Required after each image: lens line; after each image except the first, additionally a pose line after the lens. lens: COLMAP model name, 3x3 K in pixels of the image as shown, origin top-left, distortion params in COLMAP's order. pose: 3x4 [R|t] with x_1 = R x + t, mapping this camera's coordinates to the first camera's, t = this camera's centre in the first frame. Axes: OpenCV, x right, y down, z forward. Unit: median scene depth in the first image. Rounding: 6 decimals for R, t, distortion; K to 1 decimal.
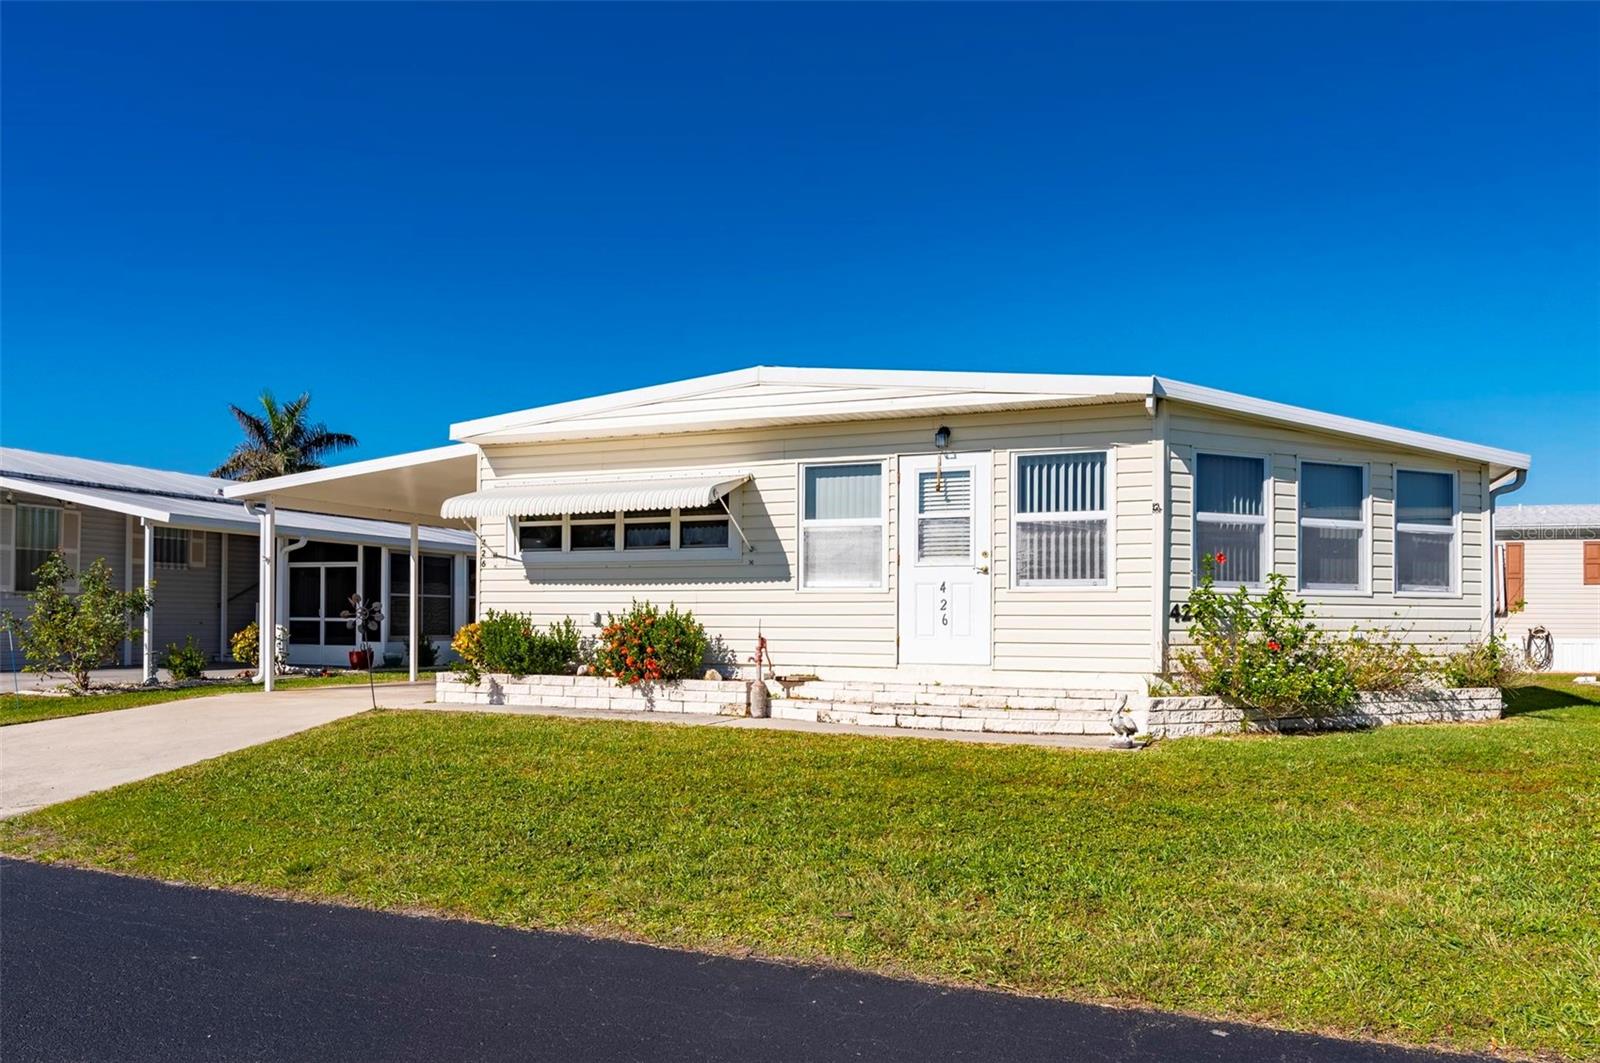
lens RADIAL K [[1086.0, 0, 804.4], [0, 1086.0, 617.4], [0, 0, 1]] dist [0.001300, -0.000100]
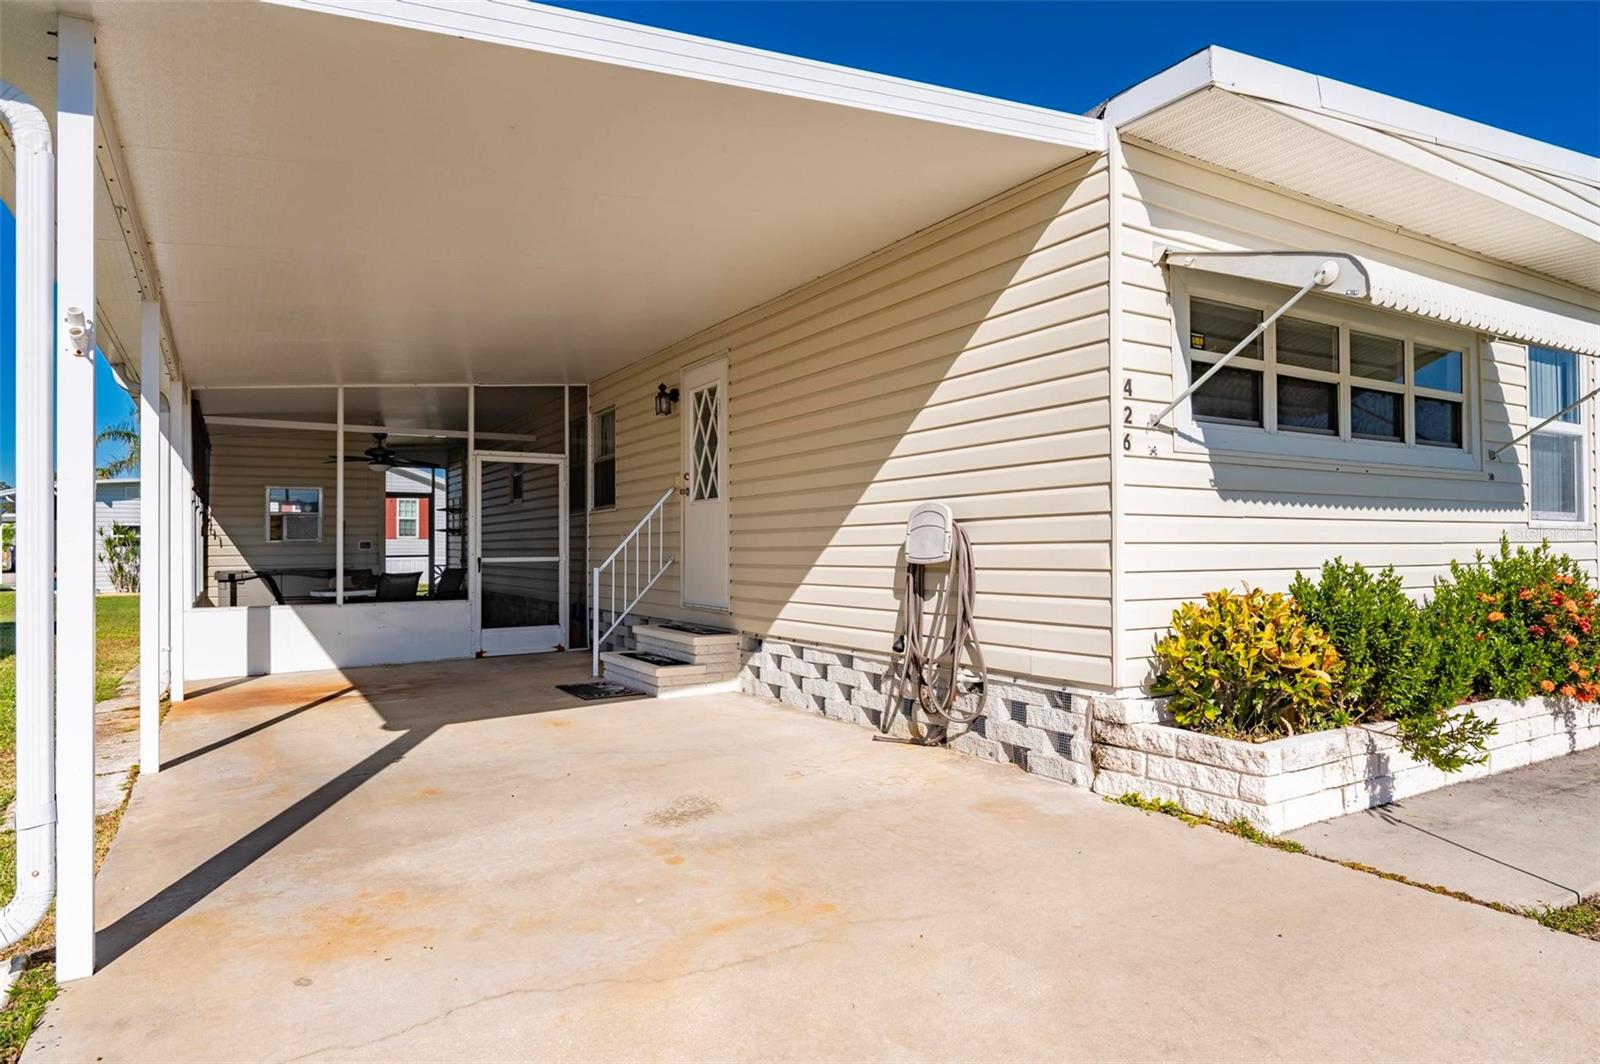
lens RADIAL K [[937.8, 0, 800.0], [0, 937.8, 532.0], [0, 0, 1]] dist [-0.001711, 0.000277]
pose [[0.600047, 0.006066, 0.799941, -0.723335], [0.007254, 0.999889, -0.013023, -0.016367], [-0.799932, 0.013617, 0.599937, 1.027231]]
